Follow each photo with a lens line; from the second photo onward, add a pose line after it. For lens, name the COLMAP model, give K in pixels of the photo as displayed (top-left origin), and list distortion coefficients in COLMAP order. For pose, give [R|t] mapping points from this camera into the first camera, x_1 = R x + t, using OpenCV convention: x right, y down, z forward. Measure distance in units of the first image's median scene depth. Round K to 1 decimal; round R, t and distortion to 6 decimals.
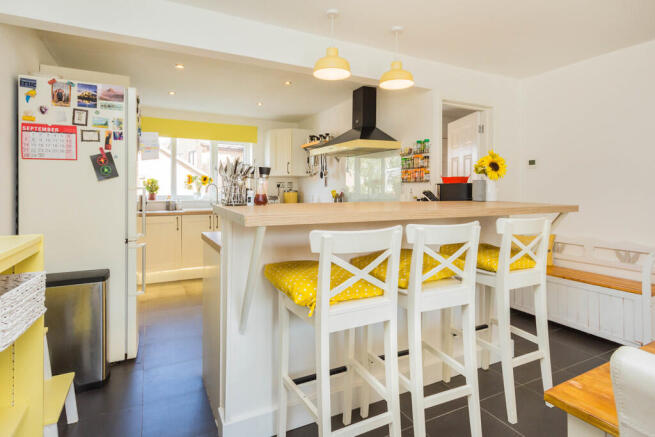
lens RADIAL K [[358.4, 0, 329.7], [0, 358.4, 189.5], [0, 0, 1]] dist [0.003135, 0.001846]
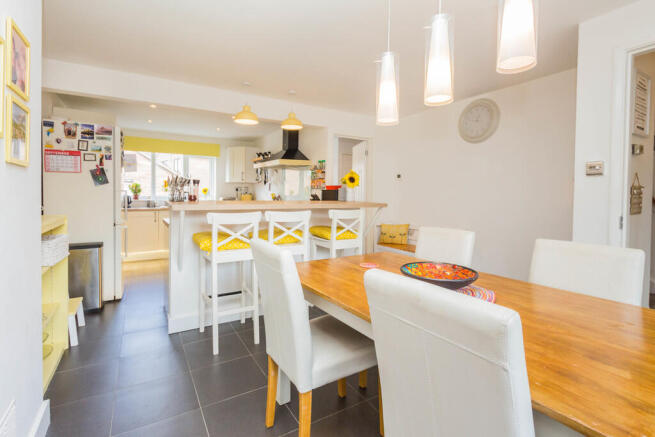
lens RADIAL K [[301.5, 0, 320.3], [0, 301.5, 199.9], [0, 0, 1]] dist [0.000321, -0.000008]
pose [[0.996968, 0.008121, 0.077386, 0.223297], [-0.009921, 0.999689, 0.022901, -0.002722], [-0.077175, -0.023599, 0.996738, -0.371934]]
